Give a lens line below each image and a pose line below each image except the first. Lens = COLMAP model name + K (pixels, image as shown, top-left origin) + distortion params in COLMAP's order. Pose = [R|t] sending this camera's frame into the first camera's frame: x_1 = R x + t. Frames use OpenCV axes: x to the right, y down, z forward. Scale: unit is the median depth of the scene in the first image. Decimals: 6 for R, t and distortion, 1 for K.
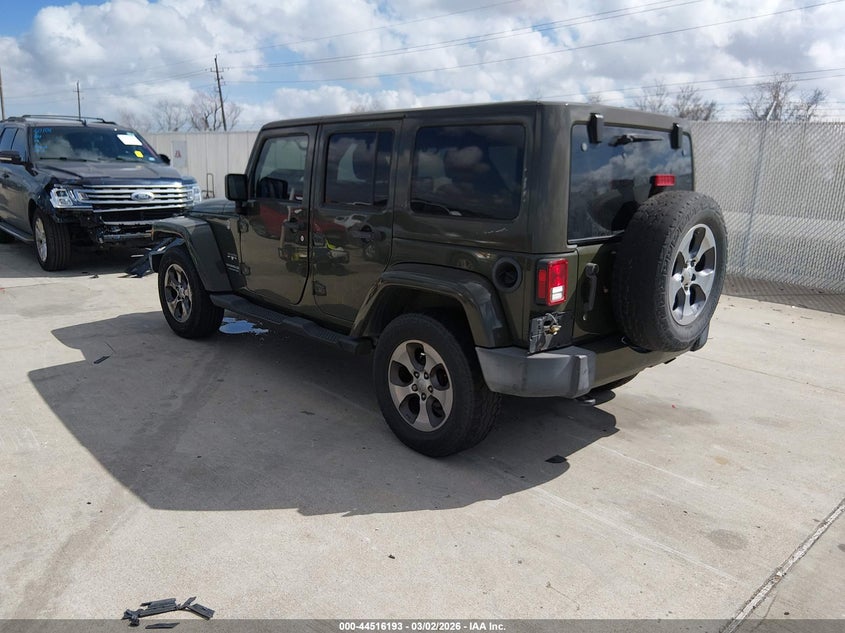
lens RADIAL K [[638.9, 0, 423.7], [0, 638.9, 318.6], [0, 0, 1]] dist [-0.005427, 0.002999]
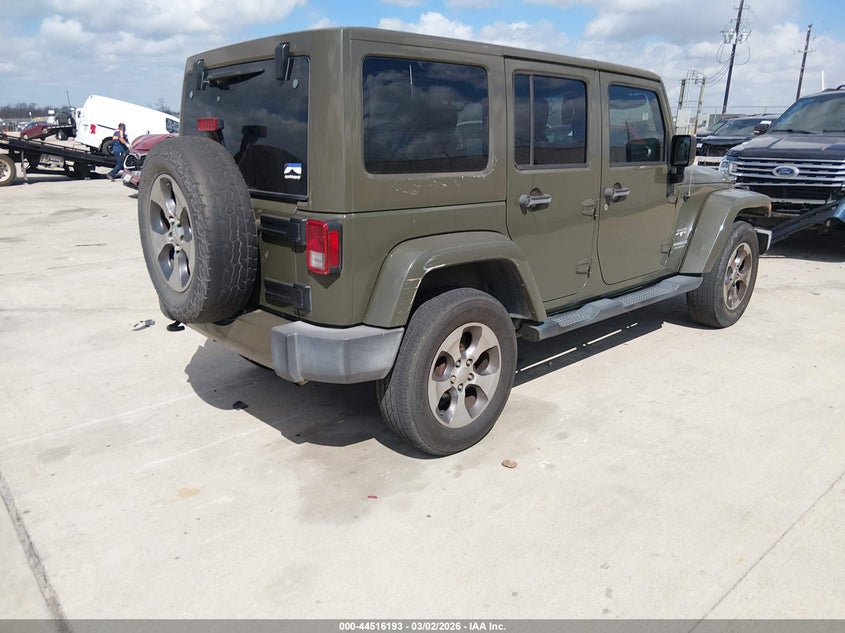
lens RADIAL K [[638.9, 0, 417.0], [0, 638.9, 313.6], [0, 0, 1]] dist [-0.005427, 0.002999]
pose [[-0.005722, 0.252925, -0.967469, 0.488777], [-0.234308, 0.940213, 0.247185, -0.102978], [0.972146, 0.228100, 0.053882, 0.491657]]
